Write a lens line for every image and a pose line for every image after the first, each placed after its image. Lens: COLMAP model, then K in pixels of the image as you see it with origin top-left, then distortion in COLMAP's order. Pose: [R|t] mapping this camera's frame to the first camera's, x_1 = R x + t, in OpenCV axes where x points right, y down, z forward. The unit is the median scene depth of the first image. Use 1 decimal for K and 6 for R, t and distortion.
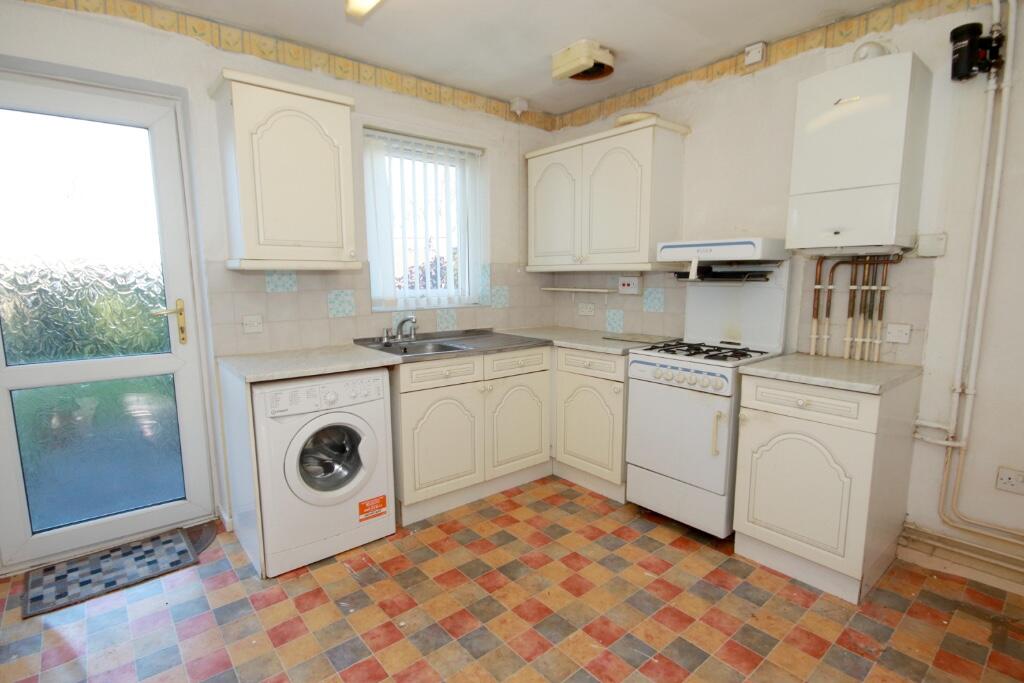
lens RADIAL K [[511.5, 0, 528.0], [0, 511.5, 347.6], [0, 0, 1]] dist [-0.002465, 0.000882]
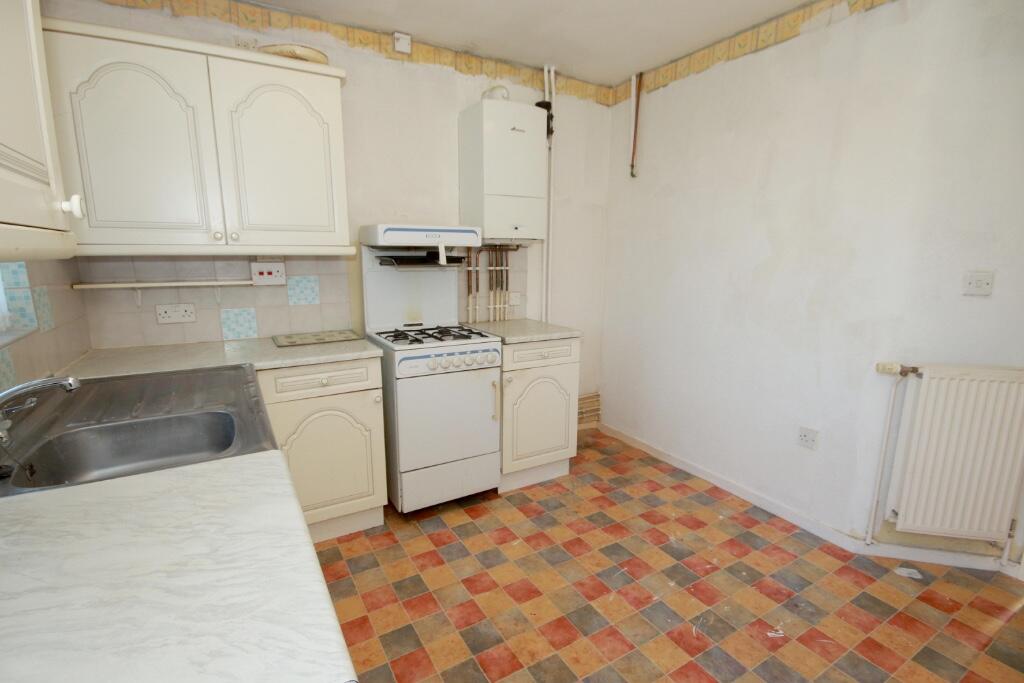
lens RADIAL K [[481.3, 0, 516.3], [0, 481.3, 346.3], [0, 0, 1]] dist [-0.000287, 0.000229]
pose [[0.173252, -0.184449, 0.967452, -0.621976], [0.135785, 0.977399, 0.162029, -0.114294], [-0.975472, 0.103293, 0.194381, 0.714514]]
